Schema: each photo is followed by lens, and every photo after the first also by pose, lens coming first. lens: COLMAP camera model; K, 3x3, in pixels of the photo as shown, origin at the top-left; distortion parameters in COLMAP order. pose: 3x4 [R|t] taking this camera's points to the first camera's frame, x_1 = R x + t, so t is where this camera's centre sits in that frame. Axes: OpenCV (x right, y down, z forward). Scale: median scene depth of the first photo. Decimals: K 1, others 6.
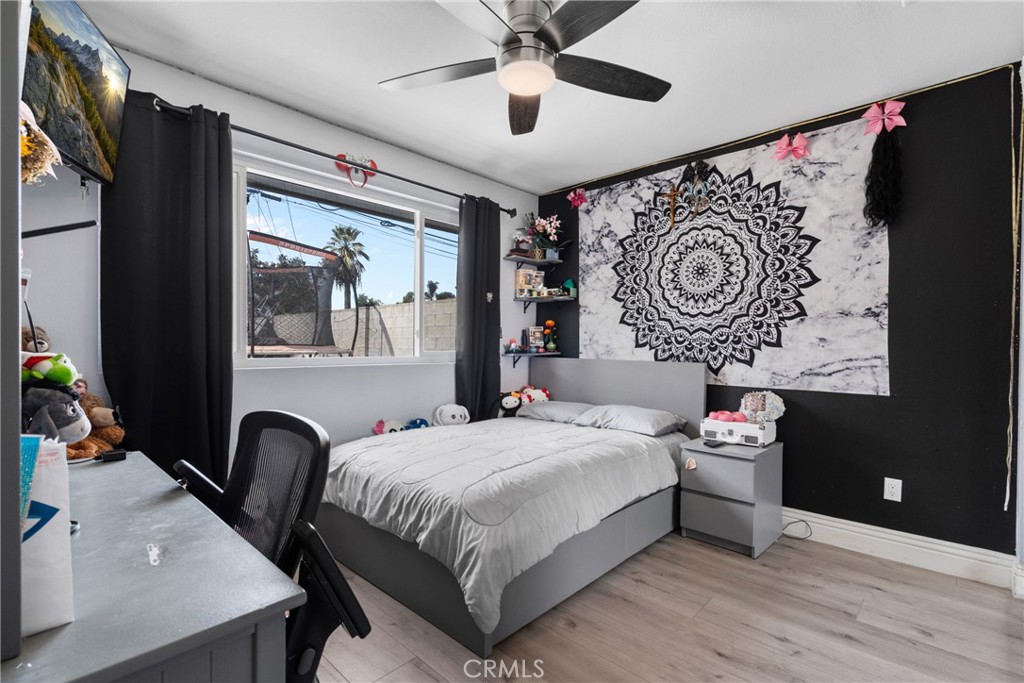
lens RADIAL K [[471.5, 0, 509.6], [0, 471.5, 344.0], [0, 0, 1]] dist [0.003806, 0.000310]
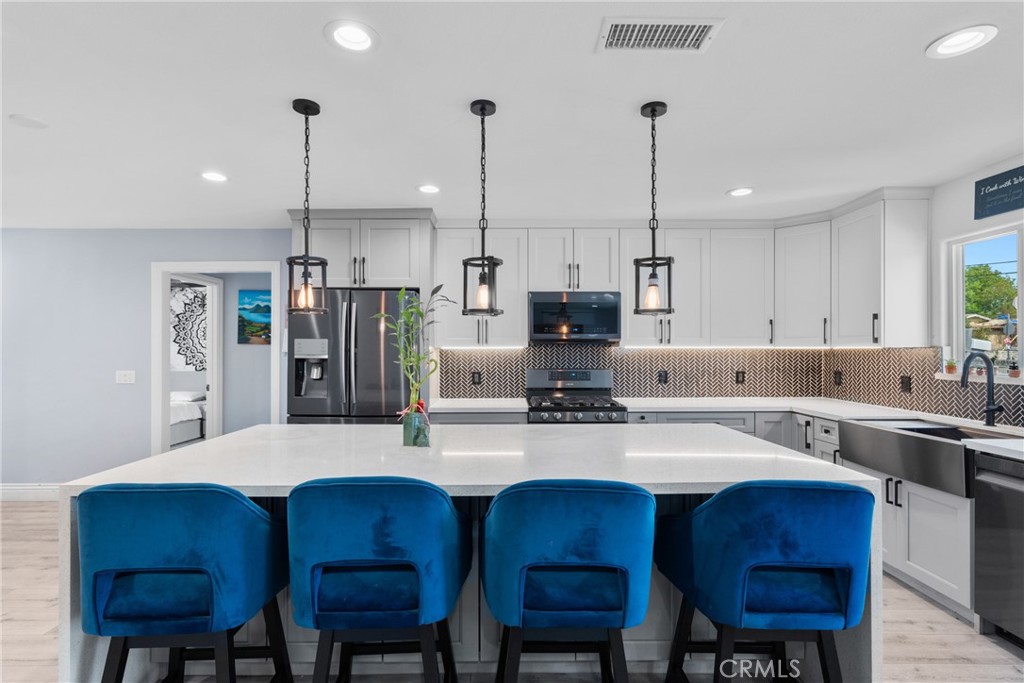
lens RADIAL K [[501.8, 0, 512.5], [0, 501.8, 347.5], [0, 0, 1]] dist [0.001790, 0.000048]
pose [[0.715039, -0.010628, 0.699003, -0.272562], [0.015821, 0.999874, -0.000982, -0.047709], [-0.698905, 0.011761, 0.715118, -1.707063]]
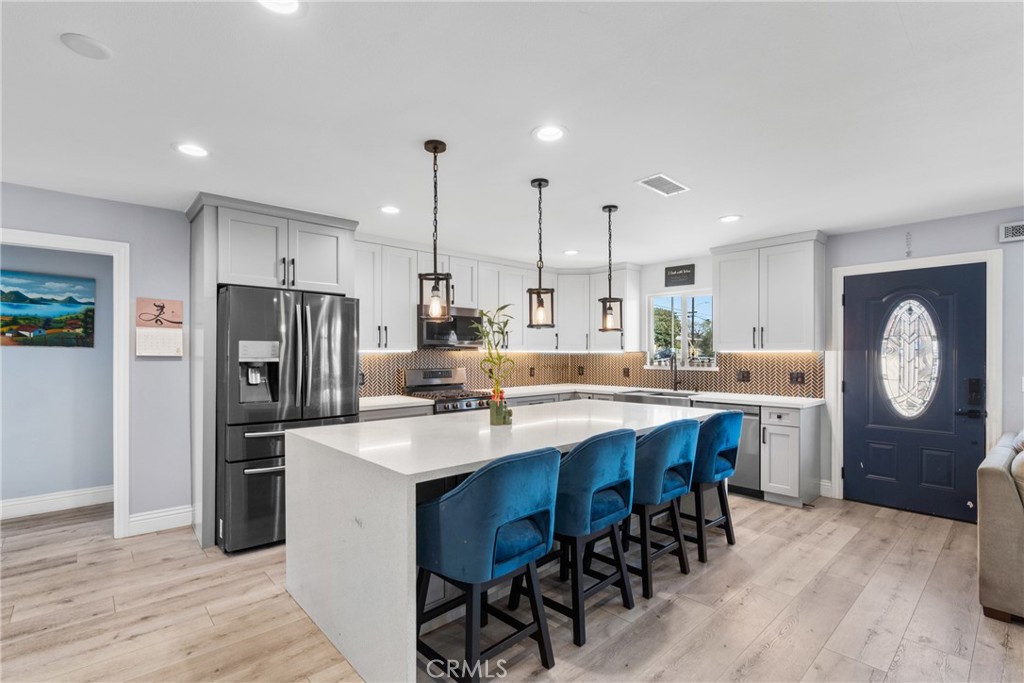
lens RADIAL K [[471.5, 0, 508.4], [0, 471.5, 348.5], [0, 0, 1]] dist [0.003806, 0.000310]
pose [[0.059538, -0.002186, 0.998224, -0.739850], [0.009696, 0.999952, 0.001612, -0.056042], [-0.998179, 0.009583, 0.059557, -1.190159]]
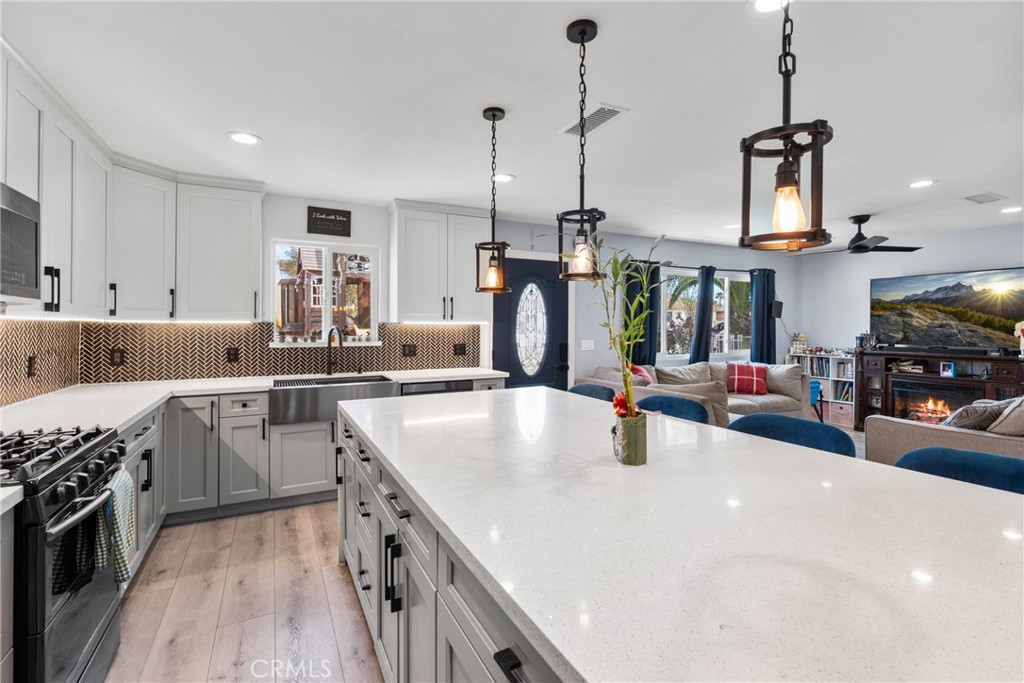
lens RADIAL K [[471.5, 0, 515.6], [0, 471.5, 328.0], [0, 0, 1]] dist [0.003806, 0.000310]
pose [[-0.945874, -0.016279, 0.324125, 0.062887], [-0.011063, 0.999778, 0.017930, -0.050091], [-0.324345, 0.013373, -0.945844, -0.678876]]
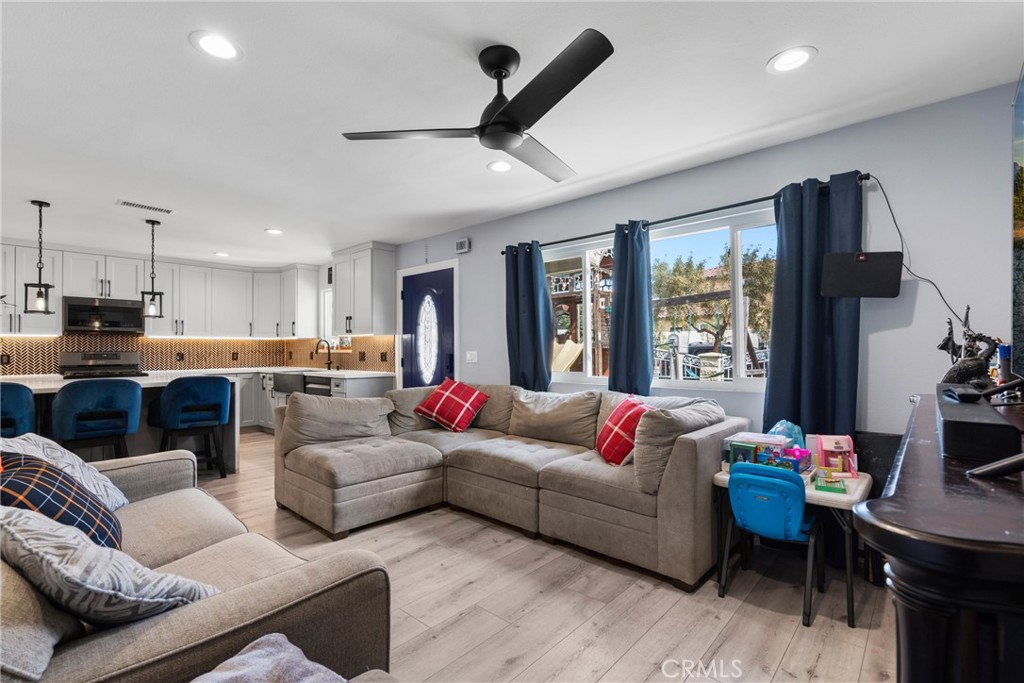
lens RADIAL K [[471.5, 0, 510.9], [0, 471.5, 344.8], [0, 0, 1]] dist [0.003806, 0.000310]
pose [[-0.027444, -0.002942, 0.999619, -1.060377], [0.010790, 0.999937, 0.003239, -0.005156], [-0.999565, 0.010875, -0.027410, -2.356587]]
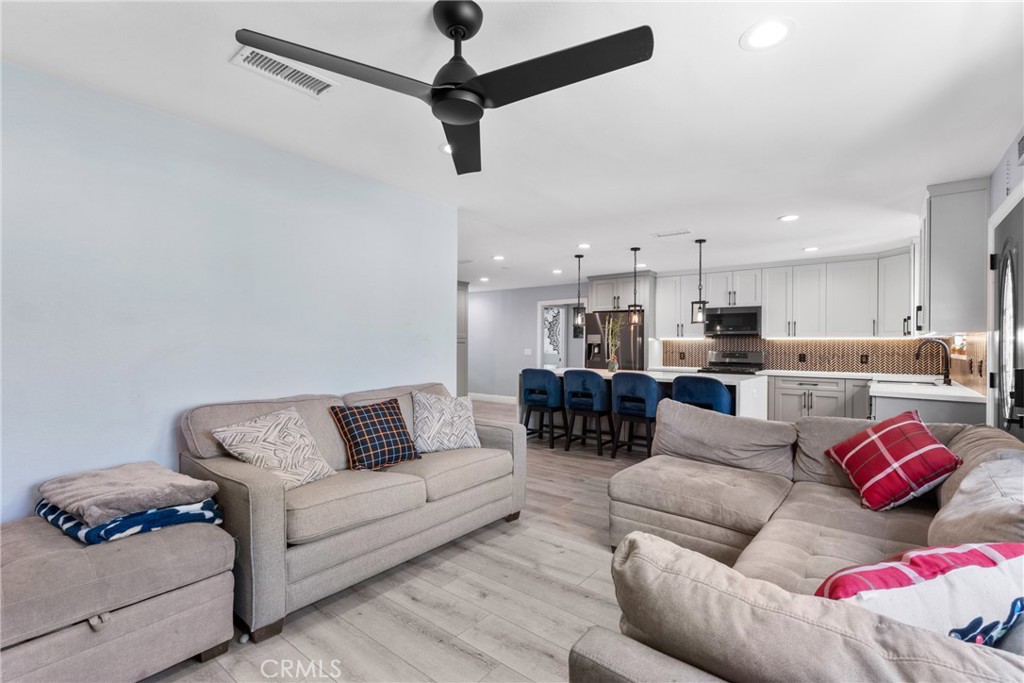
lens RADIAL K [[471.5, 0, 514.4], [0, 471.5, 344.4], [0, 0, 1]] dist [0.003806, 0.000310]
pose [[0.995248, -0.005996, 0.097184, -0.436408], [0.006852, 0.999941, -0.008470, -0.011224], [-0.097127, 0.009095, 0.995230, -2.872754]]
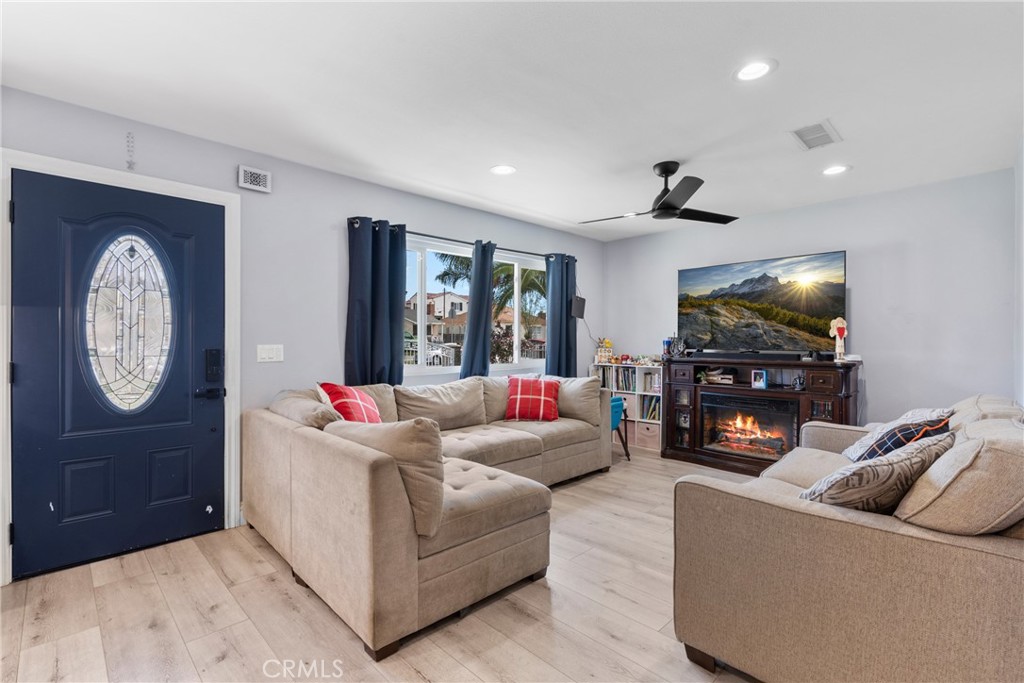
lens RADIAL K [[471.5, 0, 507.4], [0, 471.5, 343.8], [0, 0, 1]] dist [0.003806, 0.000310]
pose [[-0.999467, -0.014089, 0.029451, -0.149504], [-0.013606, 0.999771, 0.016547, -0.005672], [-0.029678, 0.016138, -0.999429, -1.350013]]
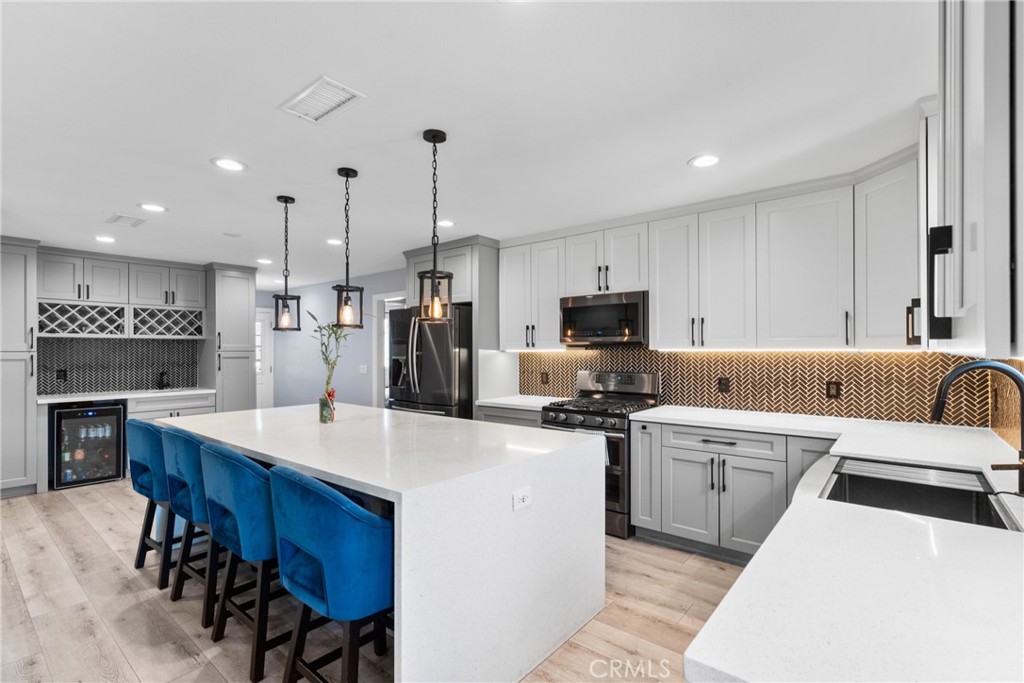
lens RADIAL K [[471.5, 0, 520.5], [0, 471.5, 347.8], [0, 0, 1]] dist [0.003806, 0.000310]
pose [[0.996890, -0.016404, 0.077075, 0.409230], [0.017301, 0.999790, -0.010989, -0.043907], [-0.076879, 0.012288, 0.996965, -2.060428]]
